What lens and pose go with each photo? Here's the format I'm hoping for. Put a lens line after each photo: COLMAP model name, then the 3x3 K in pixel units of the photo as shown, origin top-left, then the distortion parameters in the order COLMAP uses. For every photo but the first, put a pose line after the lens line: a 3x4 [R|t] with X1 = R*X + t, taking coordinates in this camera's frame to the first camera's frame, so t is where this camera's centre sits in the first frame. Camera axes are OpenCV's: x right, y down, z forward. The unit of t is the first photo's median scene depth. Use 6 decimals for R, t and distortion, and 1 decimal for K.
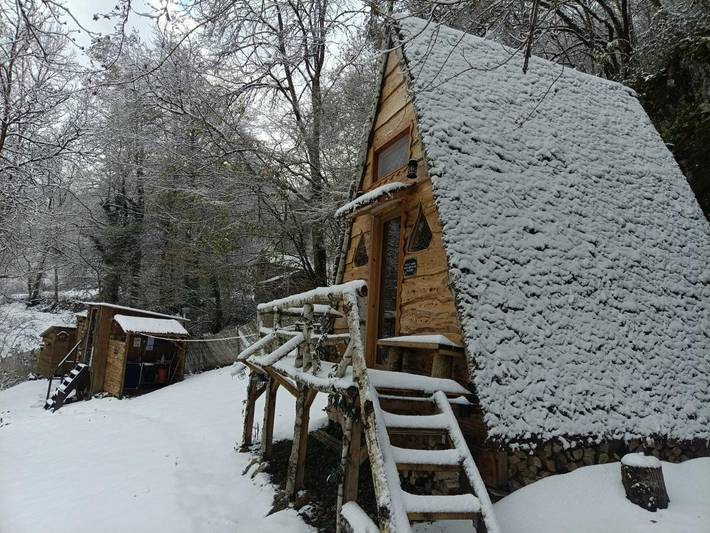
lens RADIAL K [[476.5, 0, 353.0], [0, 476.5, 264.5], [0, 0, 1]] dist [0.004687, 0.001006]
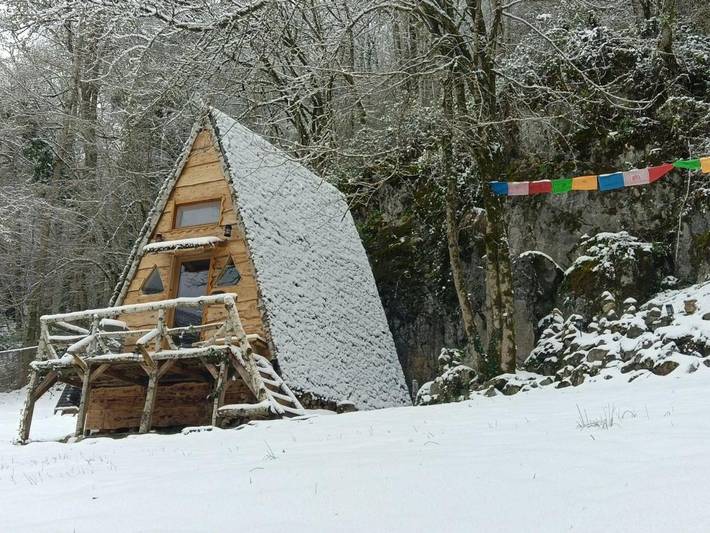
lens RADIAL K [[476.5, 0, 355.4], [0, 476.5, 266.7], [0, 0, 1]] dist [0.004687, 0.001006]
pose [[0.820214, 0.175949, 0.544327, -0.333218], [-0.112520, 0.982557, -0.148054, 0.082271], [-0.560882, 0.060188, 0.825705, -0.423529]]
